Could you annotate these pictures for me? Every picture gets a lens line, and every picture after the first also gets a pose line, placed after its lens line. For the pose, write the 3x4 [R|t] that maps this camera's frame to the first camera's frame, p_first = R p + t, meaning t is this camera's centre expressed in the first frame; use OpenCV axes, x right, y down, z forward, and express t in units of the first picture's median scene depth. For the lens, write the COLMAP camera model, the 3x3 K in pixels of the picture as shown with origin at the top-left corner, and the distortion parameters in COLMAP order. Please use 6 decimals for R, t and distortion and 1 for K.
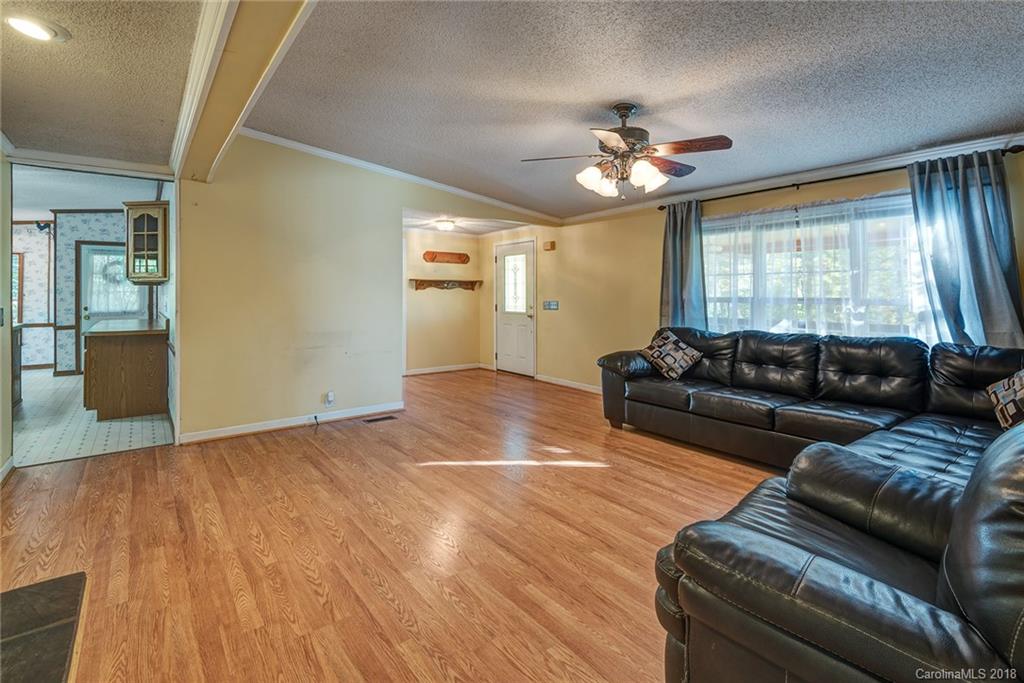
lens RADIAL K [[477.2, 0, 518.1], [0, 477.2, 287.9], [0, 0, 1]] dist [0.001633, -0.006281]
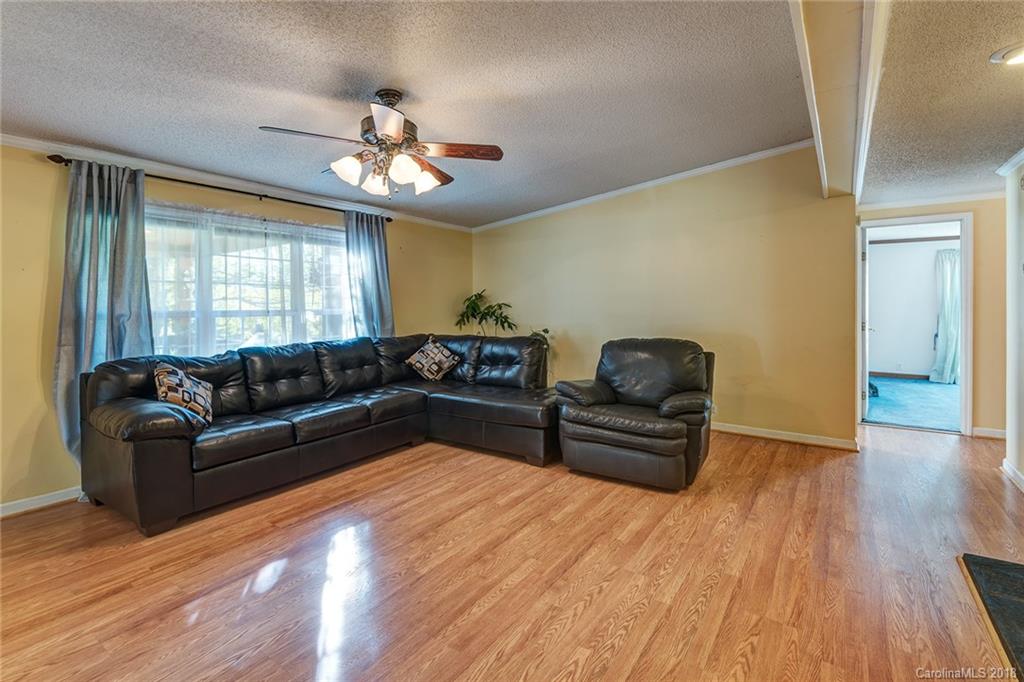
lens RADIAL K [[481.9, 0, 523.0], [0, 481.9, 307.9], [0, 0, 1]] dist [0.030689, -0.022627]
pose [[-0.313128, -0.010691, 0.949651, -0.838025], [-0.009180, 0.999924, 0.008230, 0.003691], [-0.949667, -0.006141, -0.313202, 1.246042]]
